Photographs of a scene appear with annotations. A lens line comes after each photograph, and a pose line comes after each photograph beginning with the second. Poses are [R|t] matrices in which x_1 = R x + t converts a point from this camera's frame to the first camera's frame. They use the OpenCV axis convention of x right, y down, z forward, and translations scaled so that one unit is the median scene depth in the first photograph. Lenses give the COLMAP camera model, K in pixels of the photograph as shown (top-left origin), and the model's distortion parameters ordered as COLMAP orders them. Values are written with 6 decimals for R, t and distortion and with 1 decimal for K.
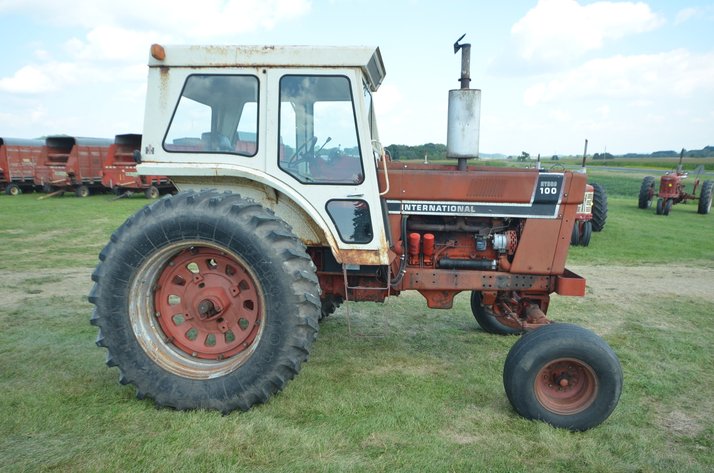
lens RADIAL K [[518.8, 0, 361.0], [0, 518.8, 230.0], [0, 0, 1]] dist [0.017427, -0.005688]
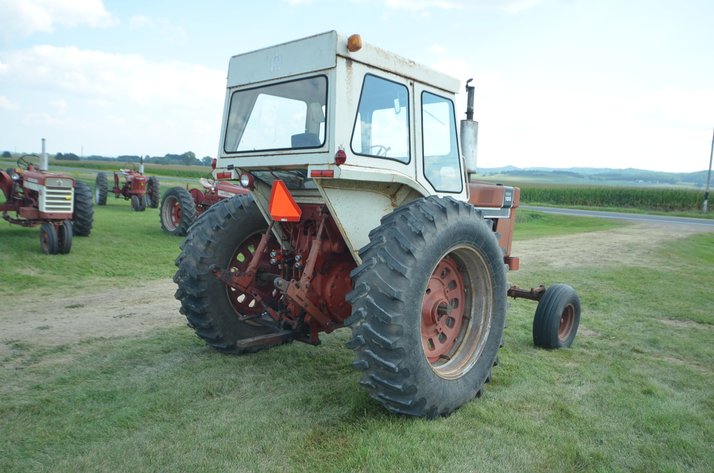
lens RADIAL K [[566.9, 0, 376.2], [0, 566.9, 232.7], [0, 0, 1]] dist [0.012950, -0.002367]
pose [[0.567114, -0.044928, 0.822413, -1.110316], [0.053467, 0.998413, 0.017674, -0.028938], [-0.821902, 0.033949, 0.568616, 0.397932]]
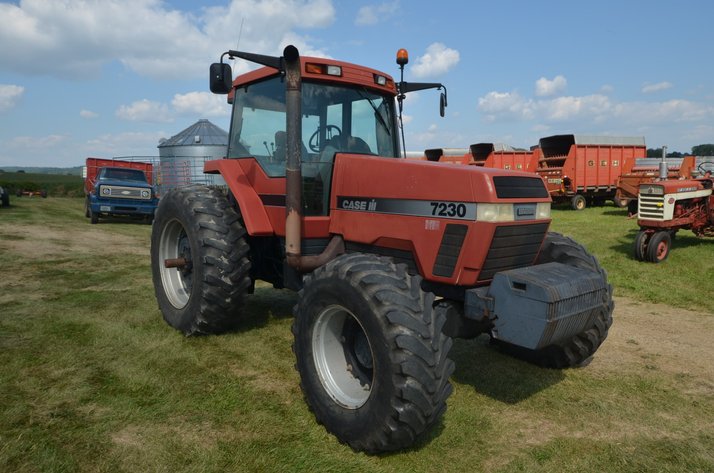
lens RADIAL K [[518.8, 0, 359.7], [0, 518.8, 233.7], [0, 0, 1]] dist [0.017427, -0.005688]
pose [[0.680837, 0.078726, -0.728192, 0.916766], [-0.085807, 0.995934, 0.027445, -0.039941], [0.727392, 0.043798, 0.684823, 0.481393]]
